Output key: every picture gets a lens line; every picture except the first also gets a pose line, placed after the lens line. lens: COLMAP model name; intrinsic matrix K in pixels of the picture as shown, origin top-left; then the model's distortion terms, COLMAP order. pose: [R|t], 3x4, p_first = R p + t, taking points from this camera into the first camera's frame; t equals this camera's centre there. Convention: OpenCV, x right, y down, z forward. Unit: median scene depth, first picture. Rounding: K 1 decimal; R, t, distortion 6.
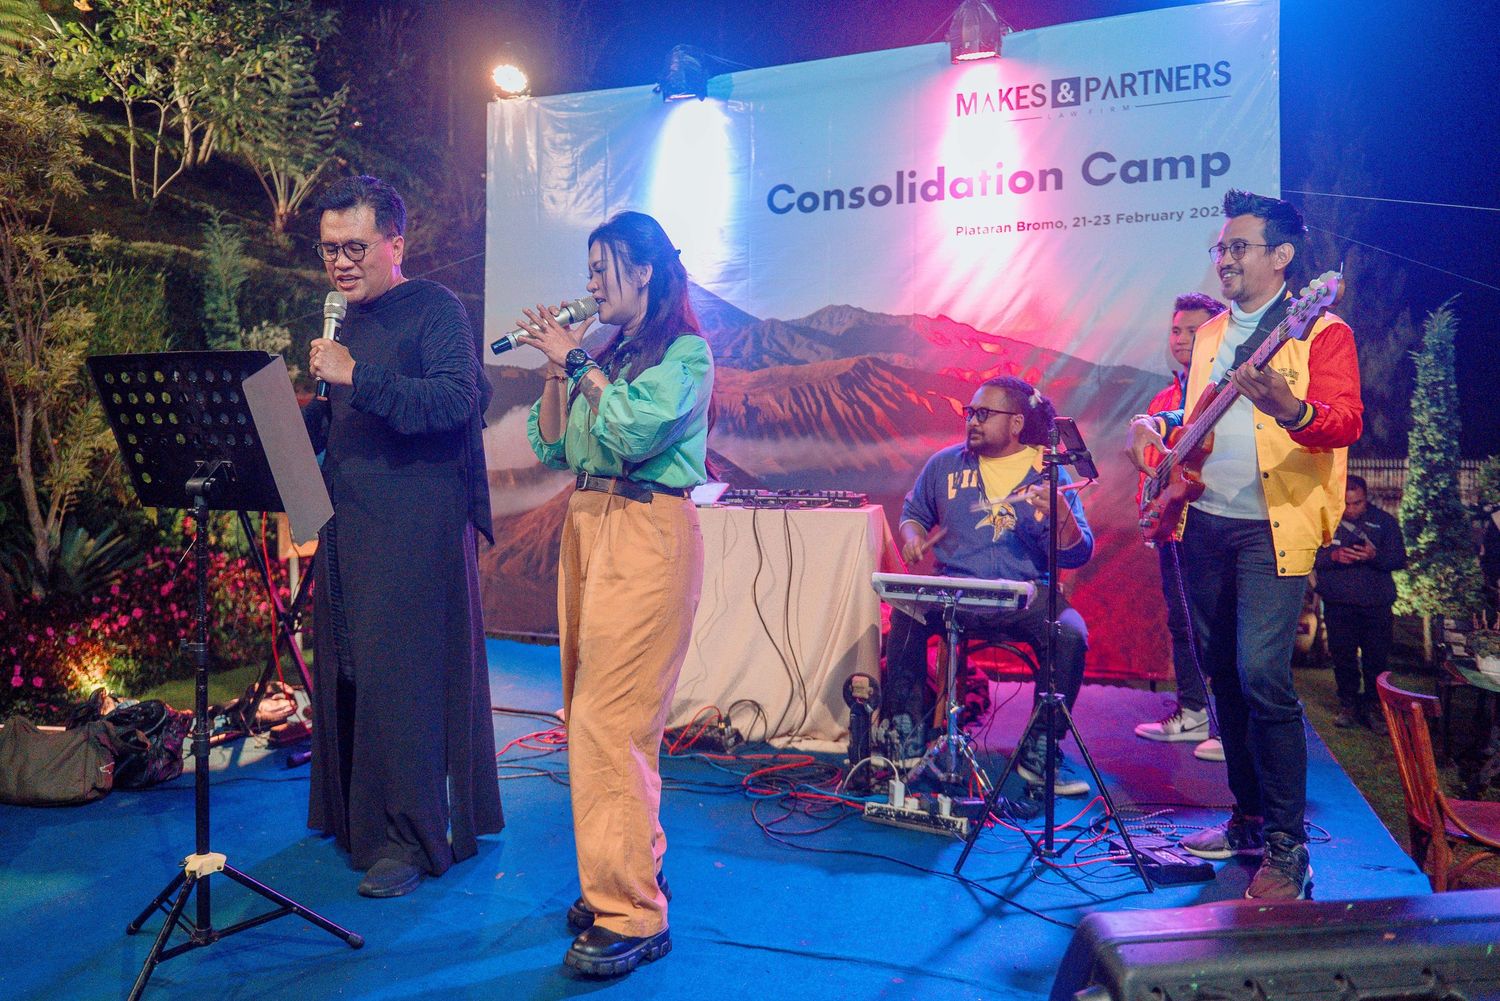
lens RADIAL K [[1102.5, 0, 691.4], [0, 1102.5, 470.6], [0, 0, 1]] dist [-0.005906, -0.020117]
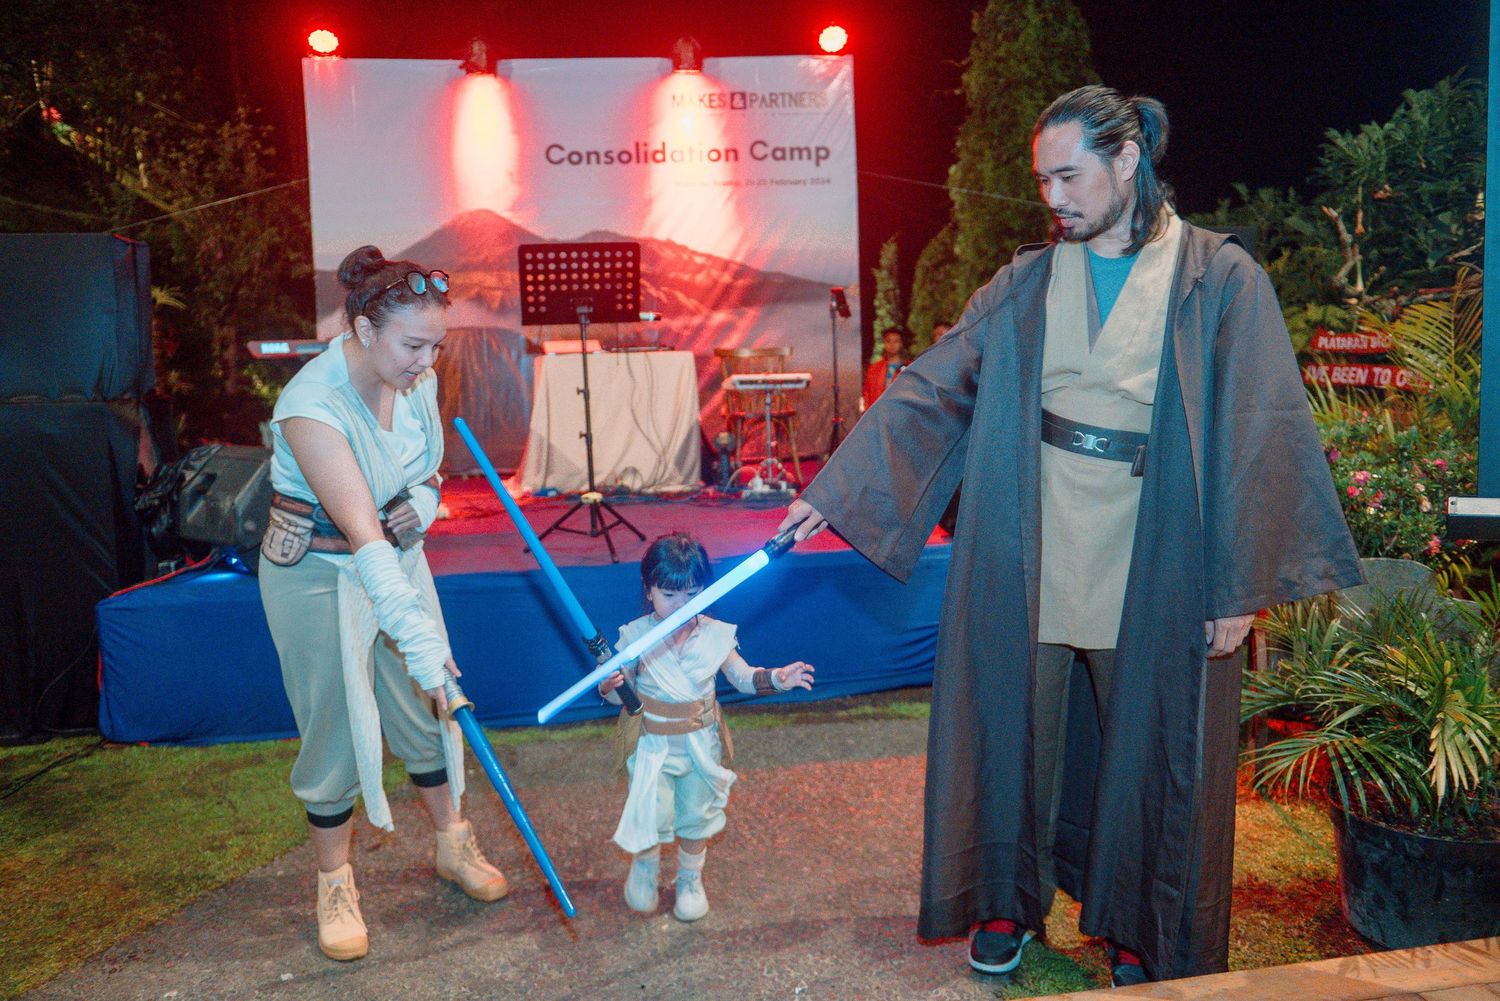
lens RADIAL K [[1102.5, 0, 714.8], [0, 1102.5, 483.0], [0, 0, 1]] dist [-0.005906, -0.020117]
pose [[0.867317, -0.084130, 0.490596, -0.518782], [0.046913, 0.995042, 0.087699, 0.070771], [-0.495541, -0.053048, 0.866963, -0.408742]]
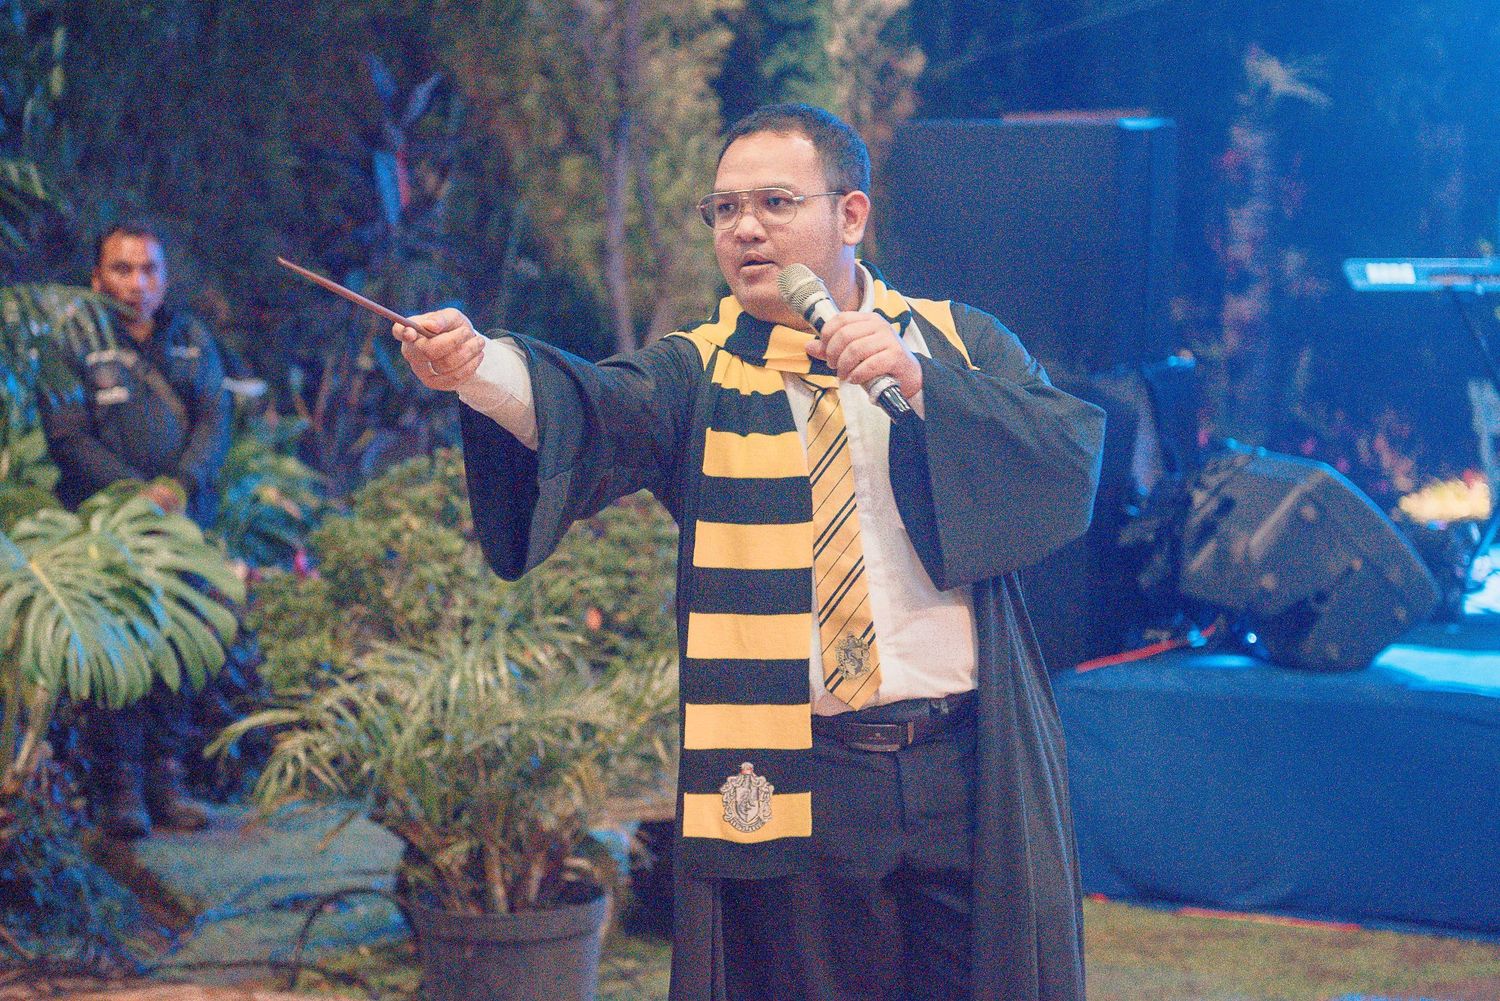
lens RADIAL K [[3851.5, 0, 751.7], [0, 3851.5, 500.3], [0, 0, 1]] dist [0.527758, 0.000000]
pose [[0.994179, -0.008293, -0.107425, -0.468217], [0.014354, 0.998340, 0.055772, 0.012821], [0.106785, -0.056989, 0.992648, -1.370624]]
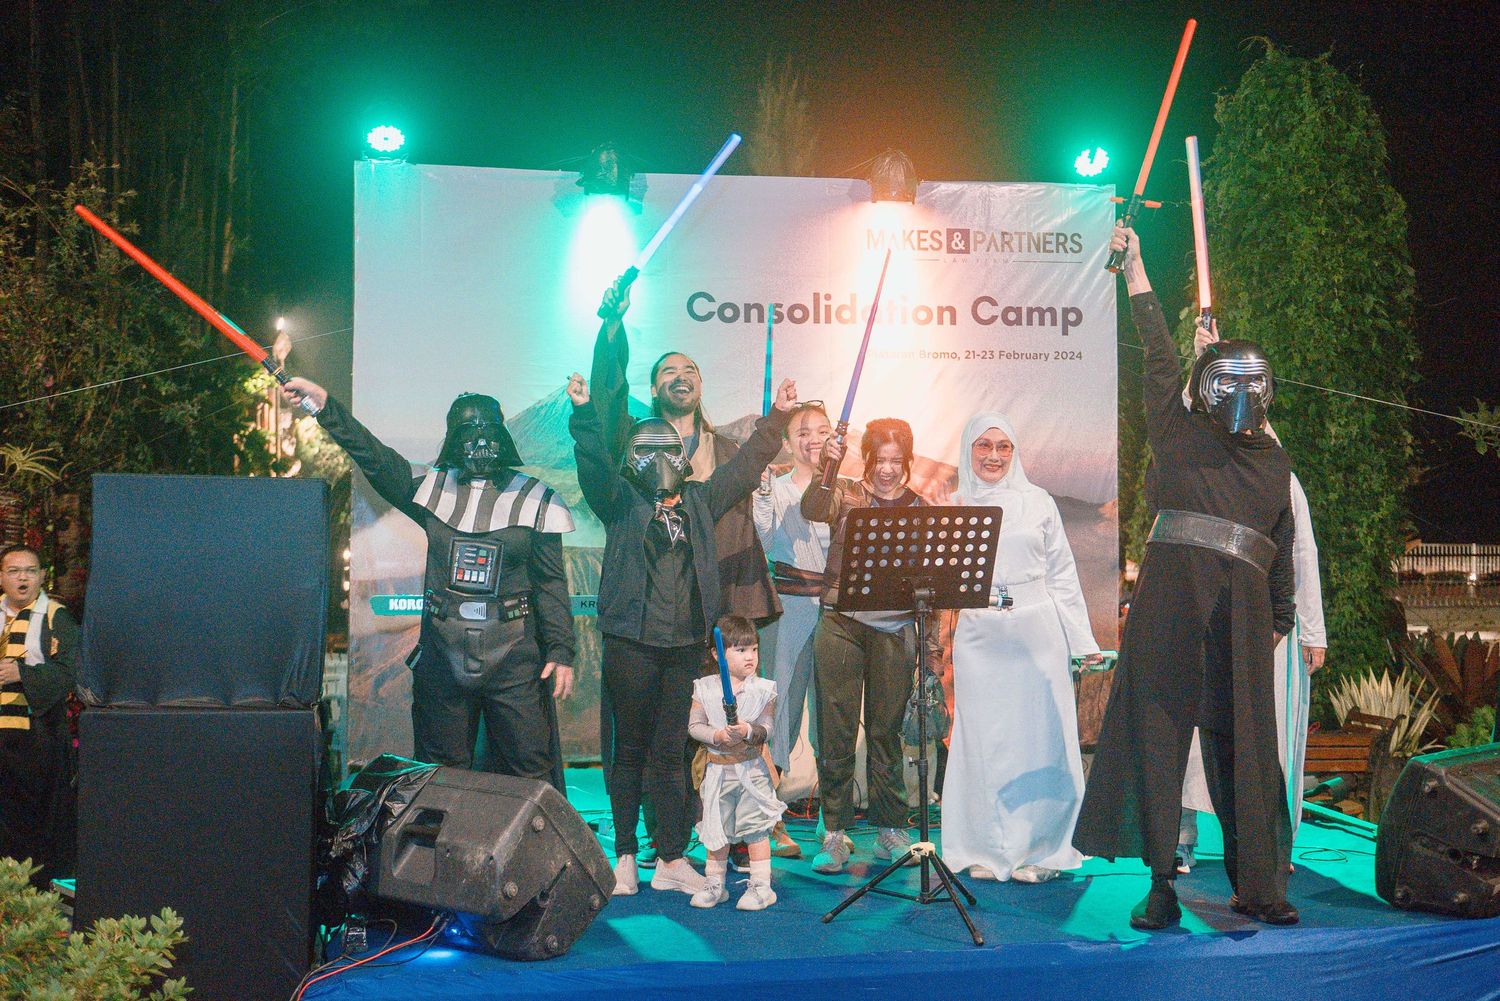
lens RADIAL K [[1756.3, 0, 737.2], [0, 1756.3, 529.9], [0, 0, 1]] dist [-0.013020, 0.000000]
pose [[0.843960, -0.003124, 0.536397, -0.813809], [0.013877, 0.999776, -0.016011, -0.016167], [-0.536227, 0.020957, 0.843814, -0.403453]]
